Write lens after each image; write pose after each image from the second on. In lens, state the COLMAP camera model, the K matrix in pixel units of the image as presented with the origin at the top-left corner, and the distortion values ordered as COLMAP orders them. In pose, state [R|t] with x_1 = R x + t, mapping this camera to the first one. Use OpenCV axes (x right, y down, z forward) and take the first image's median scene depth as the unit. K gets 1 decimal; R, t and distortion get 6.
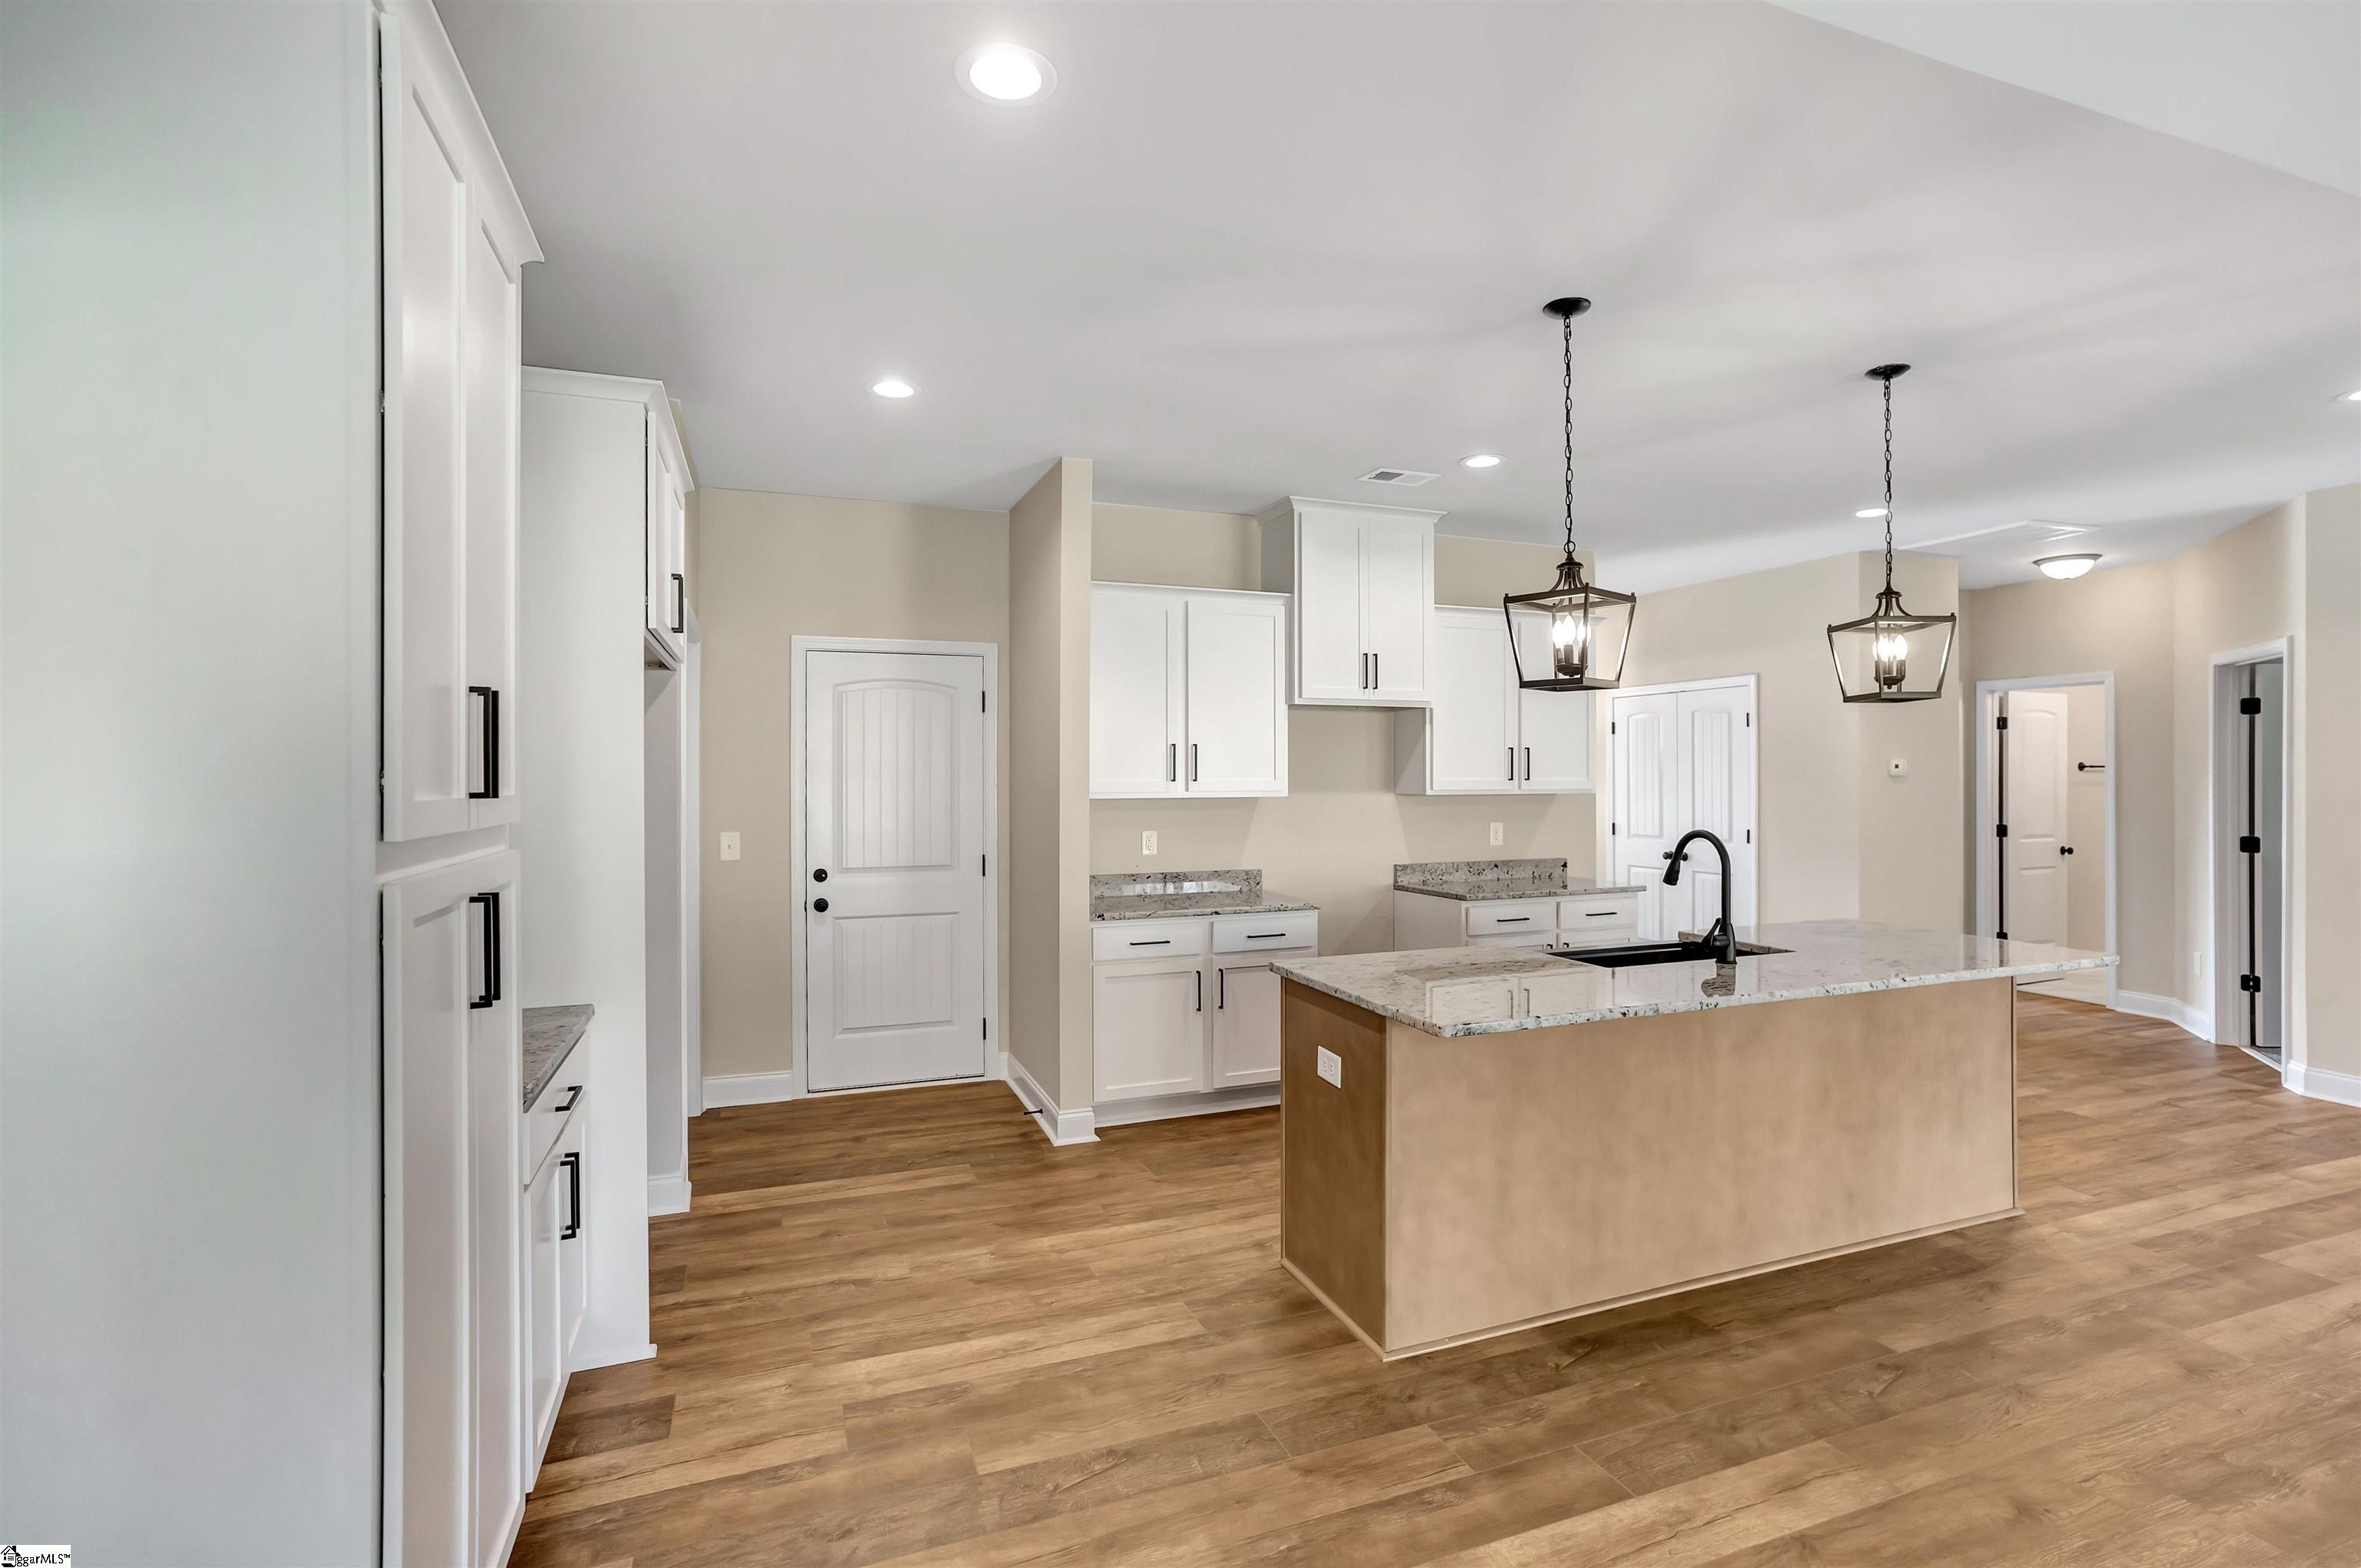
lens RADIAL K [[1103.2, 0, 1203.8], [0, 1103.2, 776.3], [0, 0, 1]] dist [-0.000167, 0.000399]
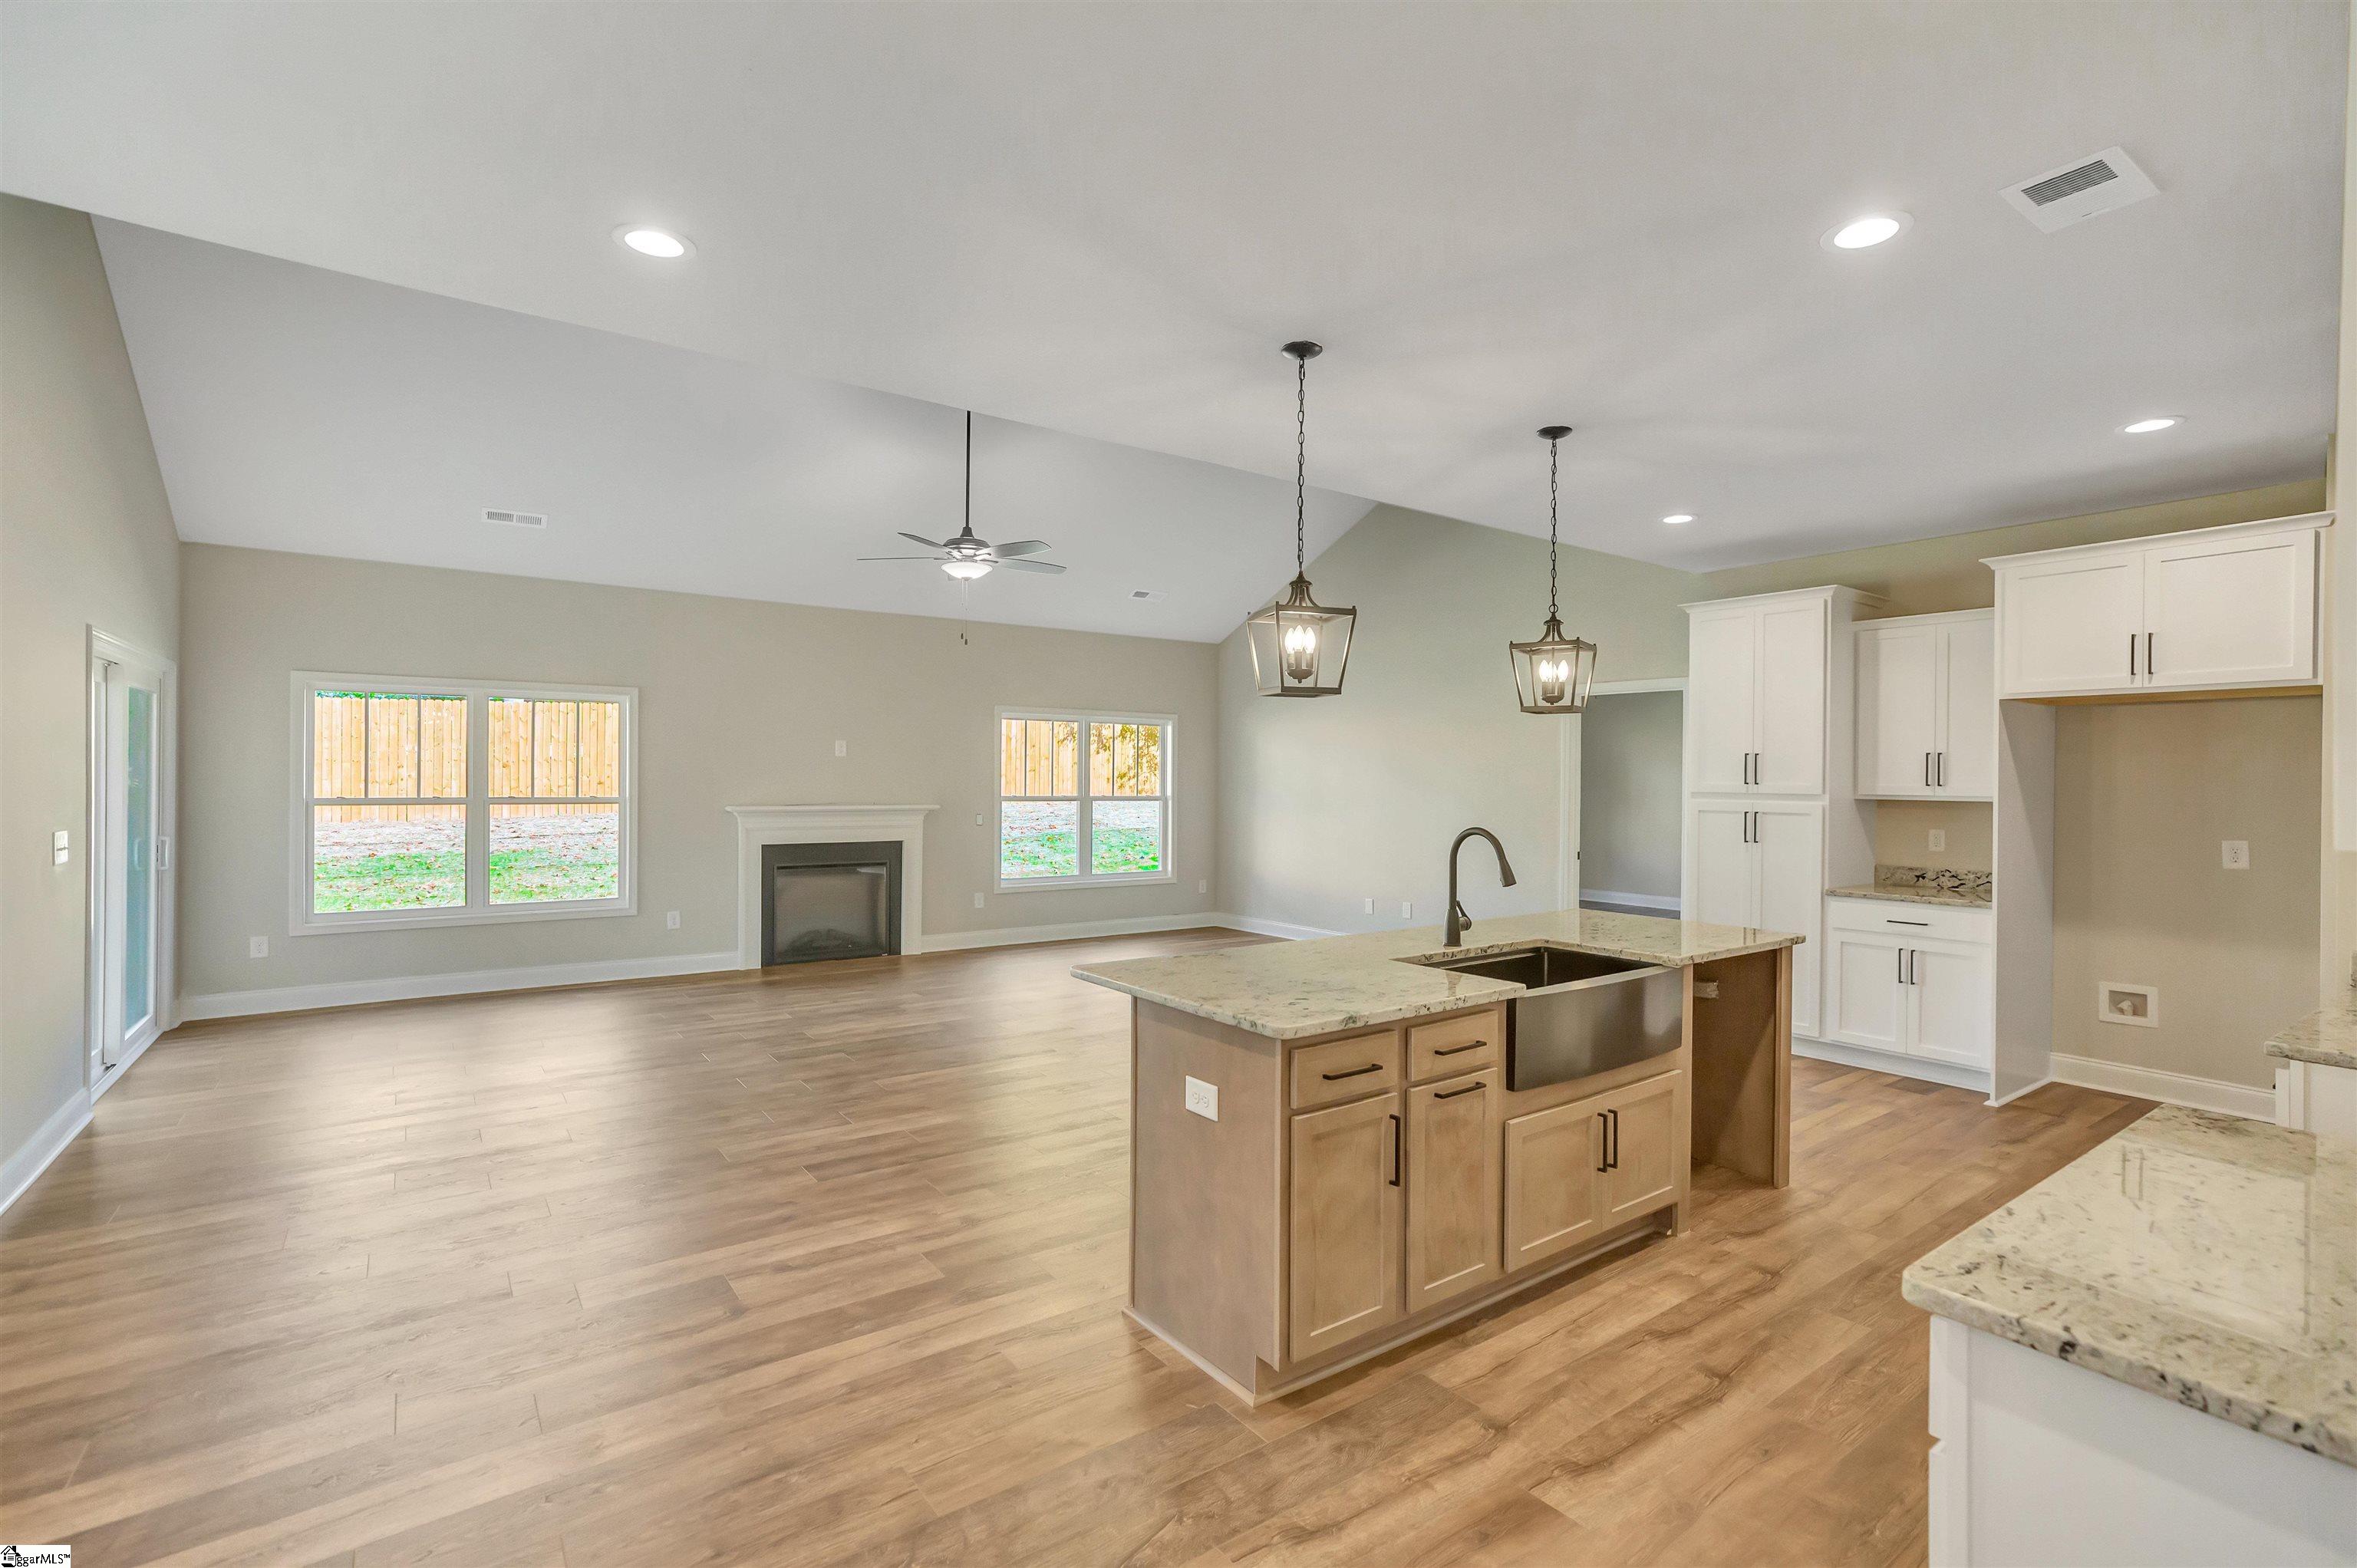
lens RADIAL K [[1069.3, 0, 1203.9], [0, 1069.3, 784.5], [0, 0, 1]] dist [-0.029492, 0.015133]
pose [[-0.964565, -0.003135, -0.263827, 0.670023], [-0.004541, 0.999979, 0.004720, 0.003189], [0.263807, 0.005751, -0.964558, 1.324603]]
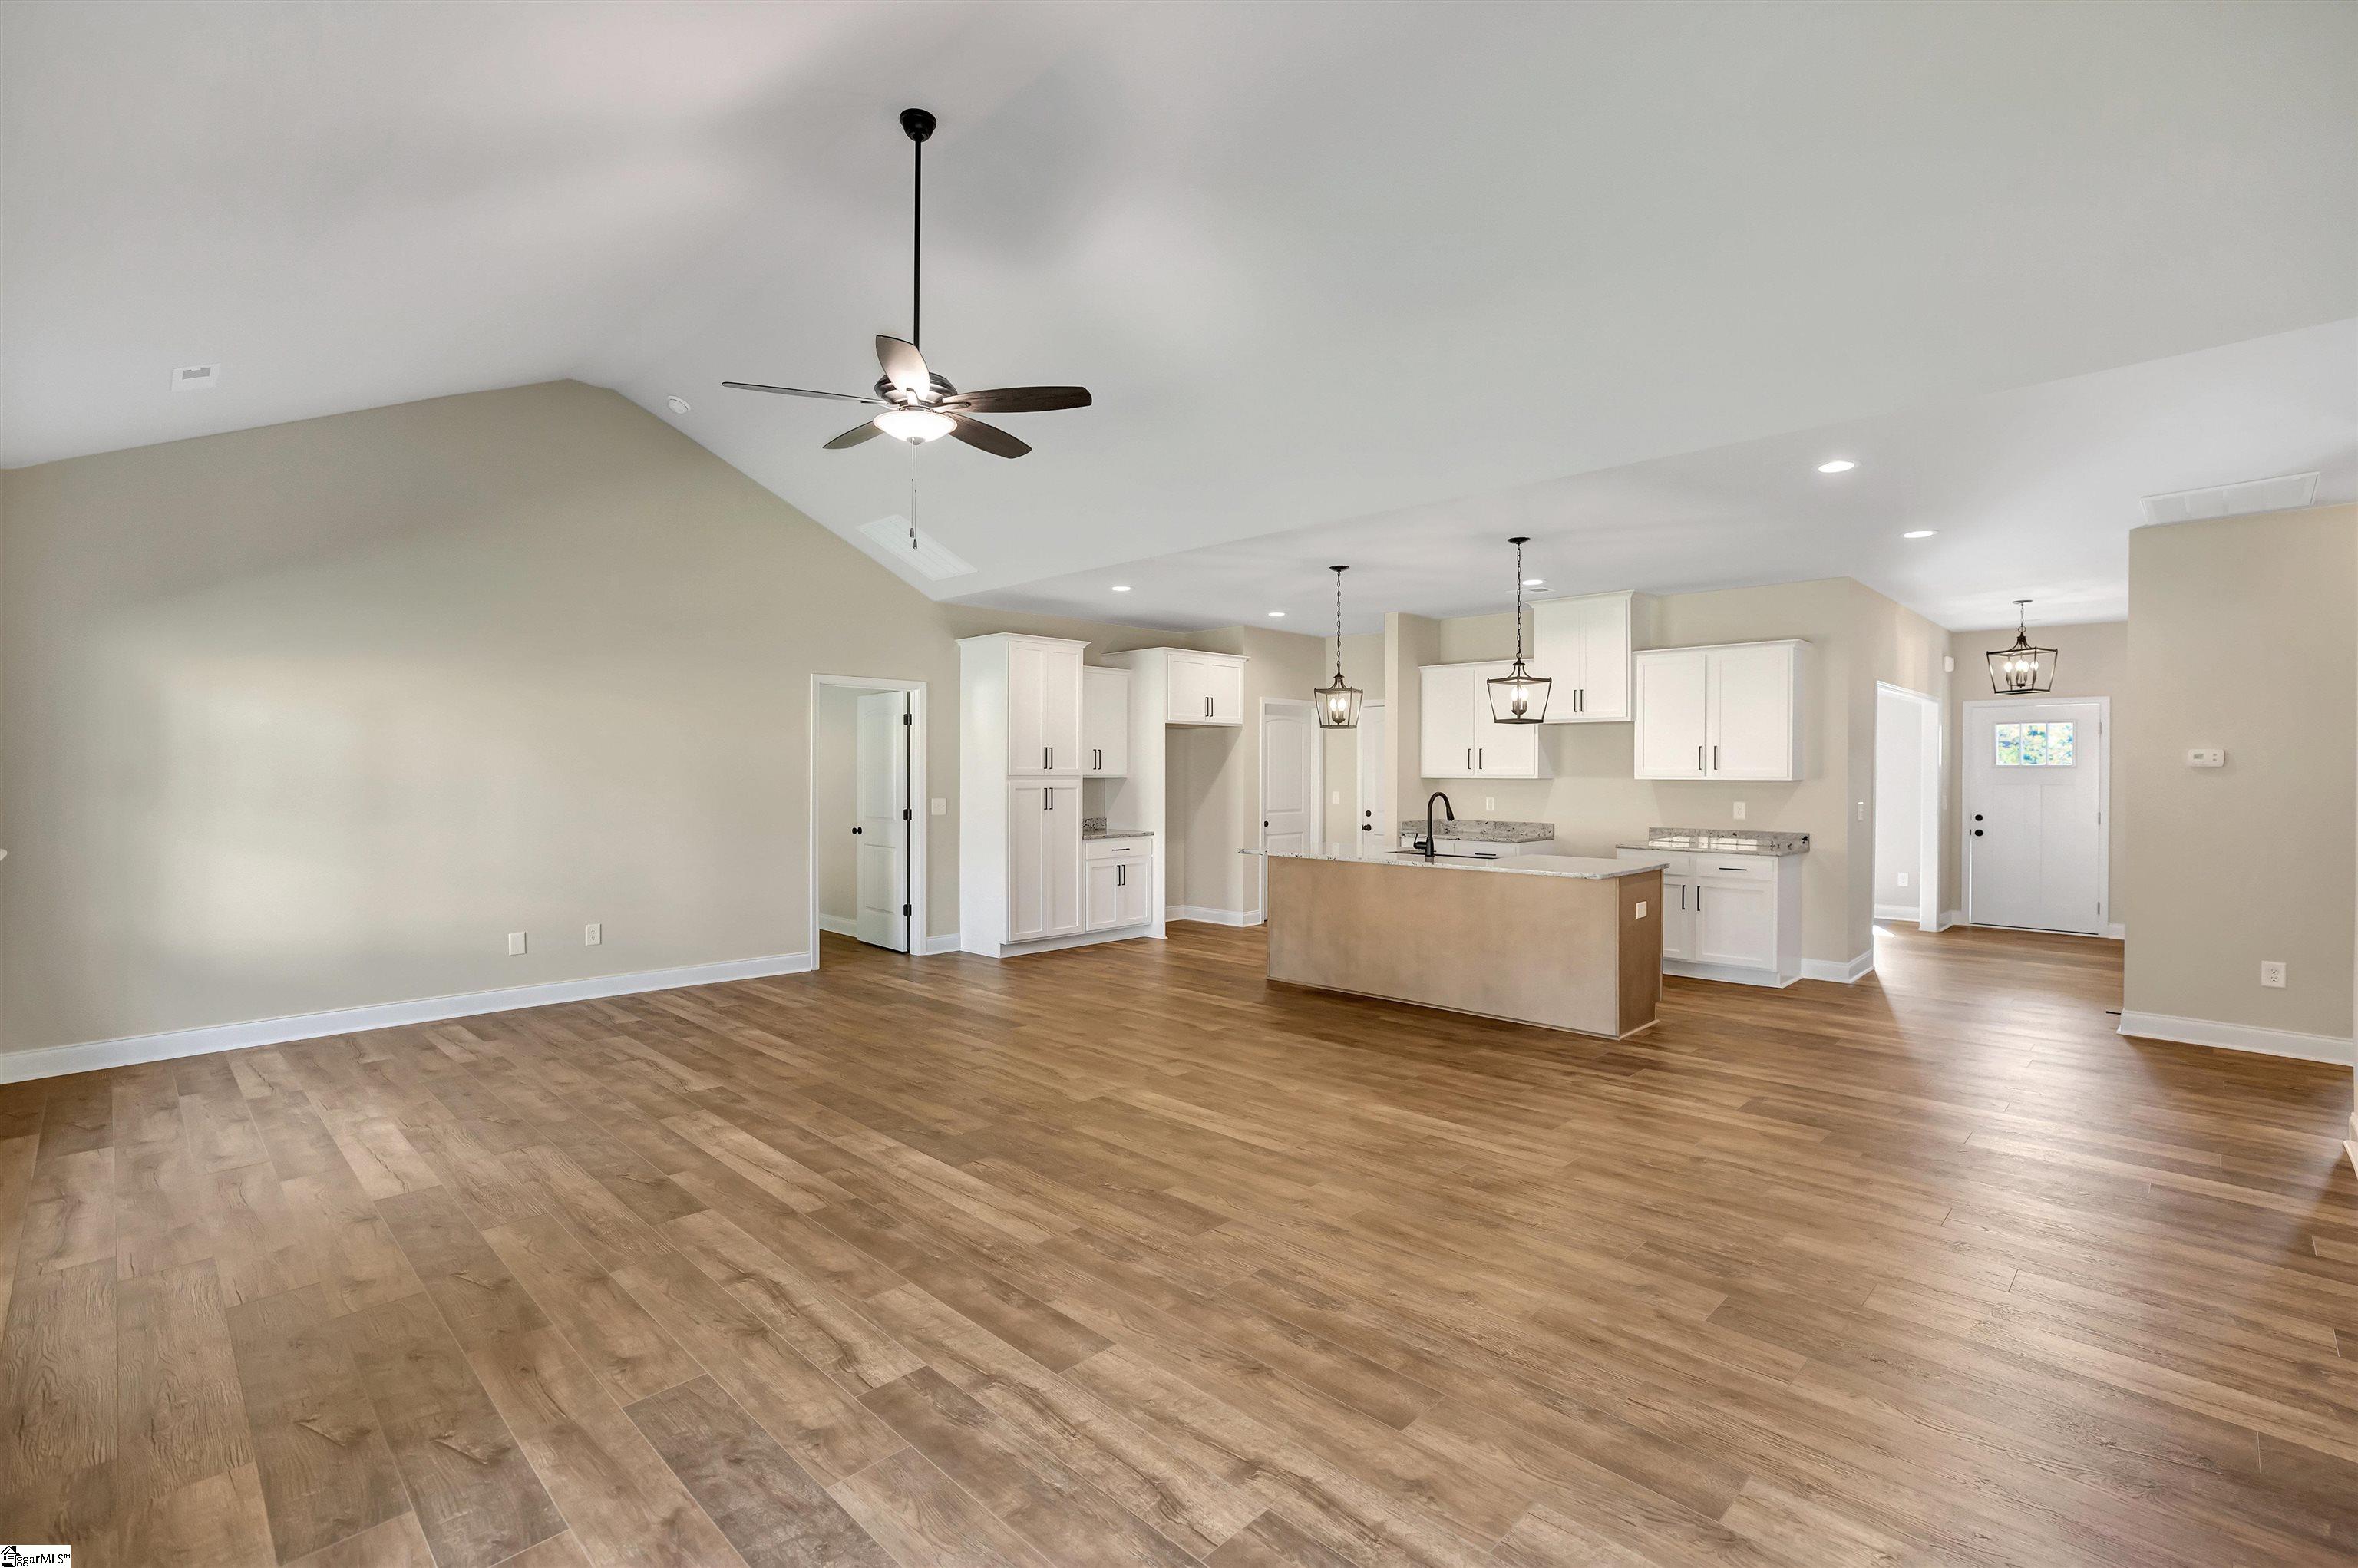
lens RADIAL K [[1053.1, 0, 1179.0], [0, 1053.1, 784.0], [0, 0, 1]] dist [-0.000885, 0.000845]
pose [[0.395512, 0.013641, -0.918360, 1.407003], [-0.001950, 0.999900, 0.014012, 0.005764], [0.918459, -0.003751, 0.395499, -0.134750]]
